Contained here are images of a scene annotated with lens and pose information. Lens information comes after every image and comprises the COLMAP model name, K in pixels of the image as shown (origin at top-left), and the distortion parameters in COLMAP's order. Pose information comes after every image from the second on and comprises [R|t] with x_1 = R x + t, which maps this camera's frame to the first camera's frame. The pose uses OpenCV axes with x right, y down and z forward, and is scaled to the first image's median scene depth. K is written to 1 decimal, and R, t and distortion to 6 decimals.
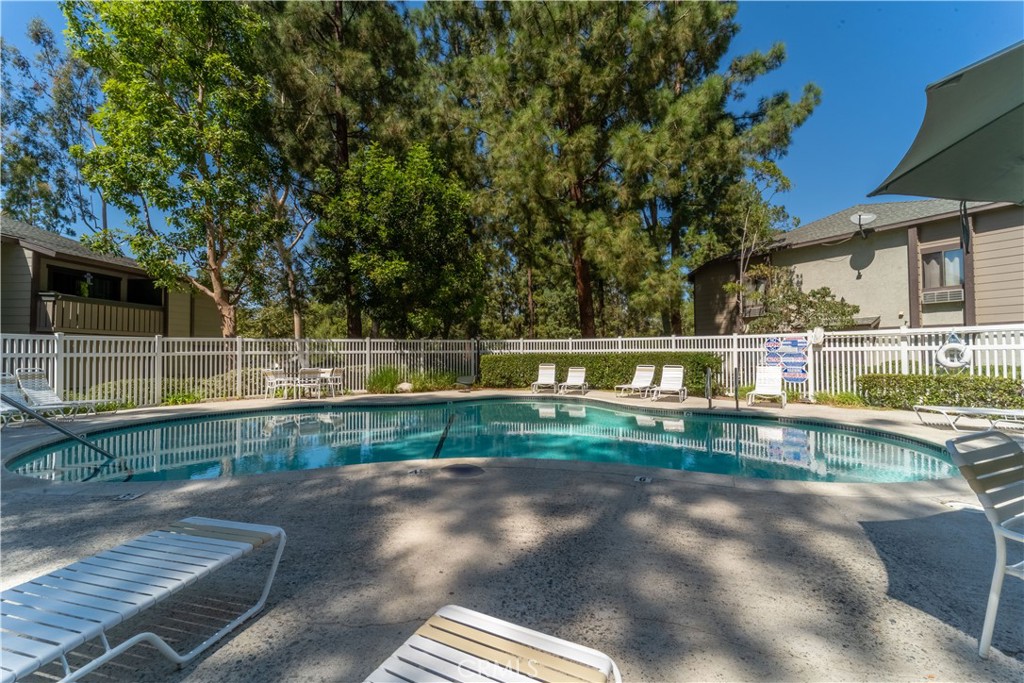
lens RADIAL K [[415.3, 0, 512.8], [0, 415.3, 343.7], [0, 0, 1]] dist [0.000317, -0.000573]
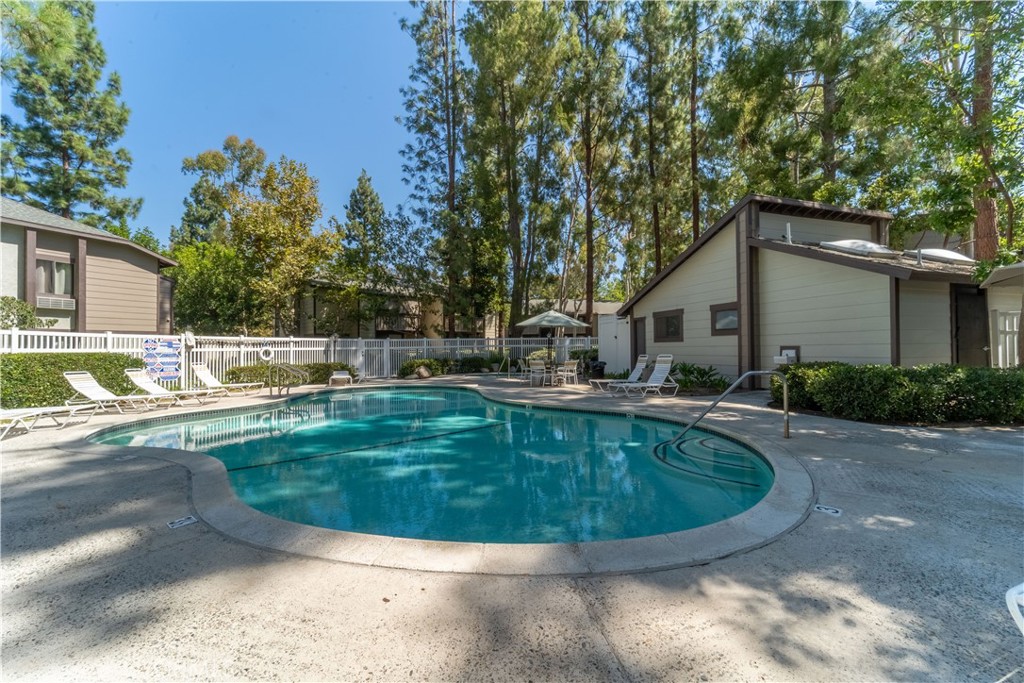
lens RADIAL K [[415.3, 0, 512.8], [0, 415.3, 343.7], [0, 0, 1]] dist [0.000317, -0.000573]
pose [[-0.624637, 0.019479, 0.780672, -0.574947], [-0.005918, 0.999542, -0.029675, 0.018513], [-0.780893, -0.023156, -0.624236, 0.754182]]
